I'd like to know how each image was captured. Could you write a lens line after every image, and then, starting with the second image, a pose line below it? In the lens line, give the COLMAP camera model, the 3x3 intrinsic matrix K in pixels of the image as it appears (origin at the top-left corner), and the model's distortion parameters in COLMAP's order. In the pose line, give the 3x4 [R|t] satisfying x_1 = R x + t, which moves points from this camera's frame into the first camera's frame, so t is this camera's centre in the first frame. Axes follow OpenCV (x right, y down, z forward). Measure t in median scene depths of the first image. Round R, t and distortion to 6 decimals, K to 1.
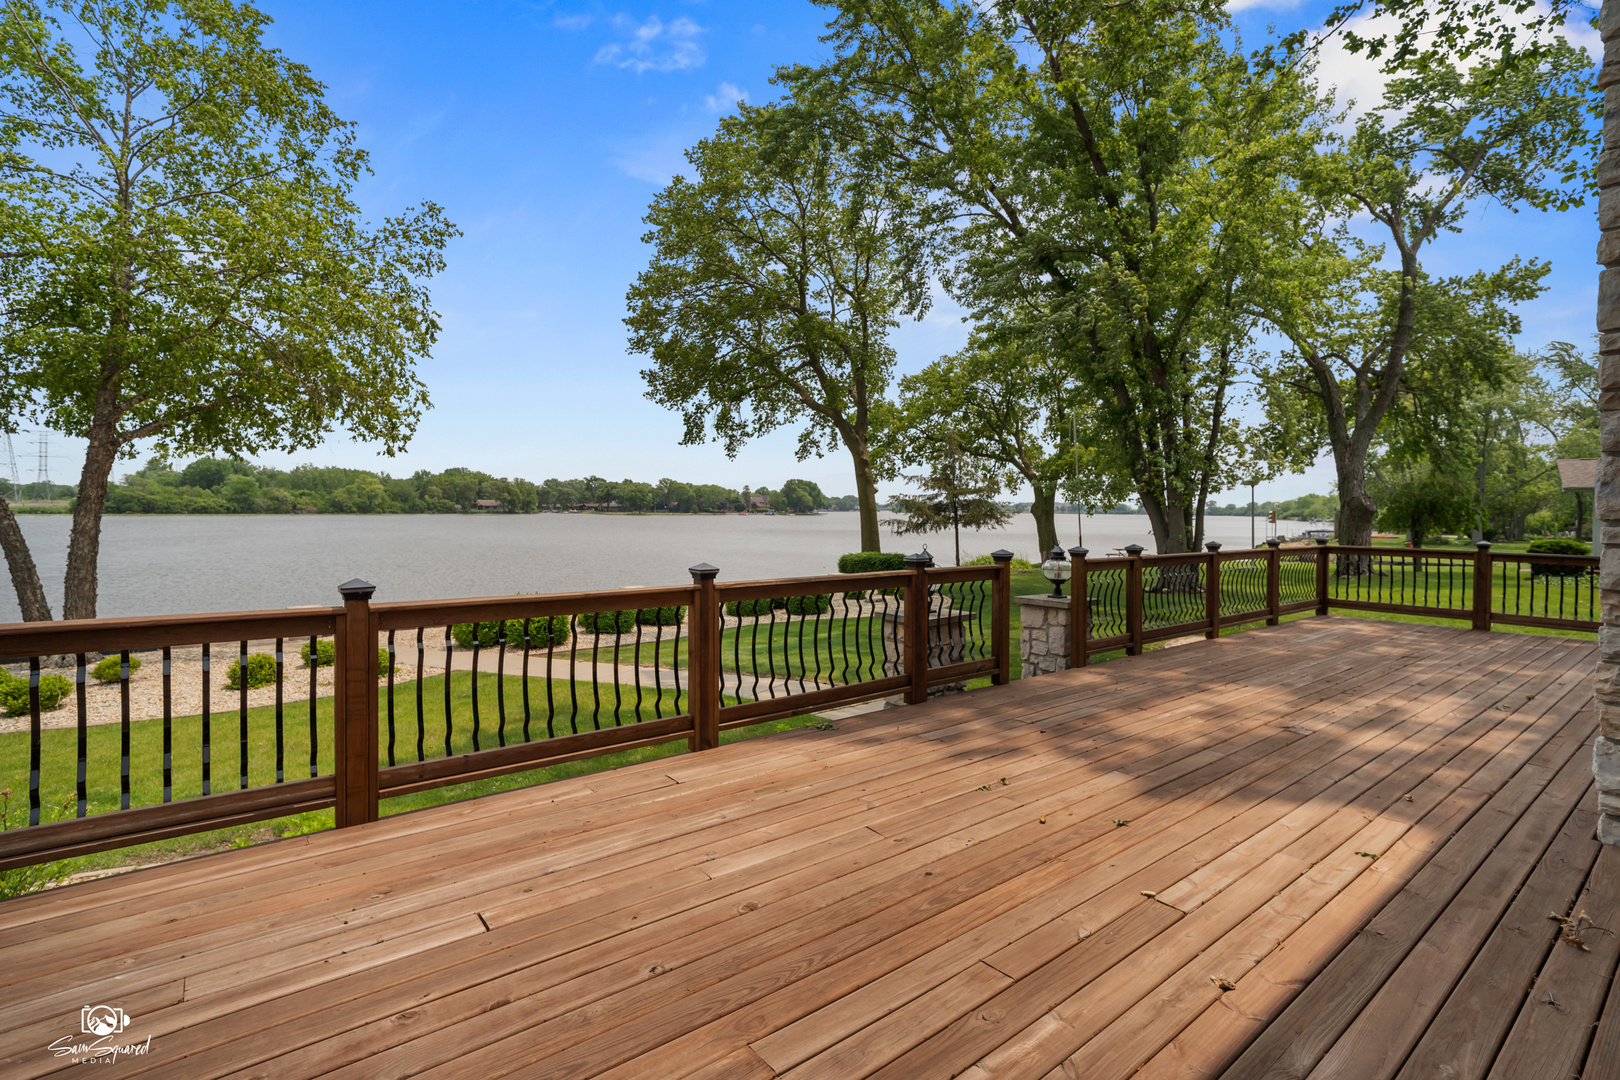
lens RADIAL K [[758.8, 0, 805.5], [0, 758.8, 511.0], [0, 0, 1]] dist [-0.002465, 0.001741]
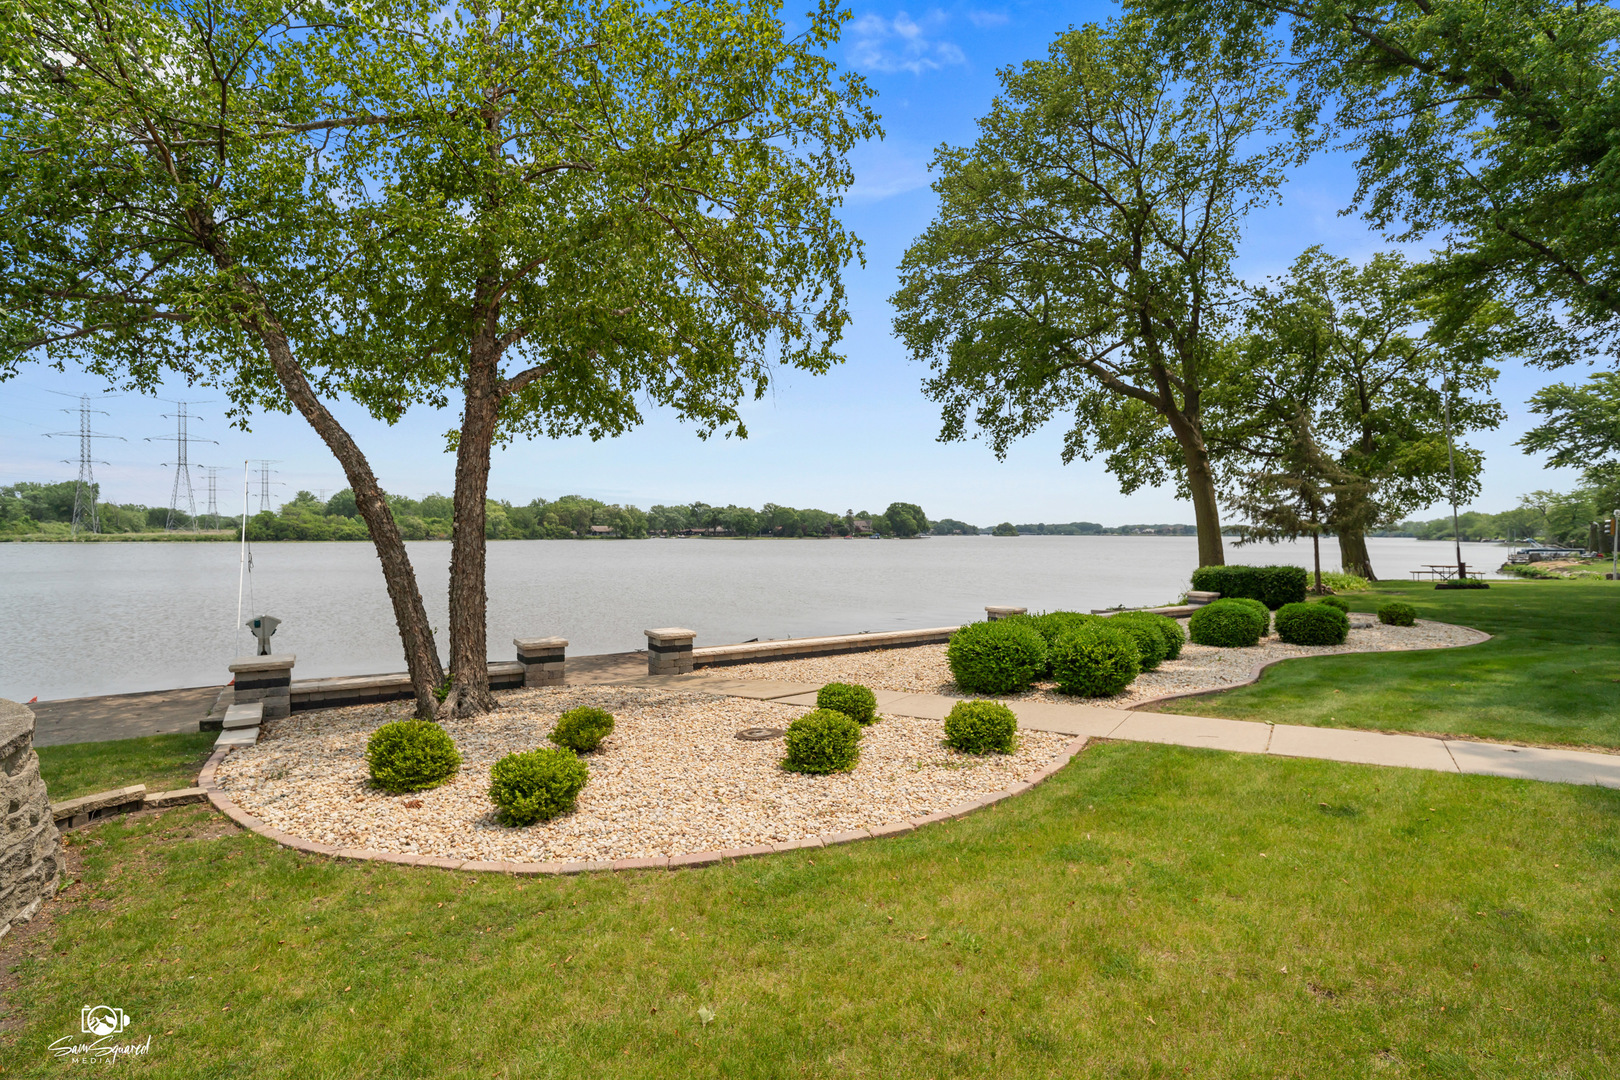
lens RADIAL K [[758.8, 0, 806.5], [0, 758.8, 540.6], [0, 0, 1]] dist [-0.002465, 0.001741]
pose [[0.993080, -0.006883, -0.117238, -0.196701], [0.007545, 0.999958, 0.005200, 0.015697], [0.117197, -0.006049, 0.993090, 0.121804]]
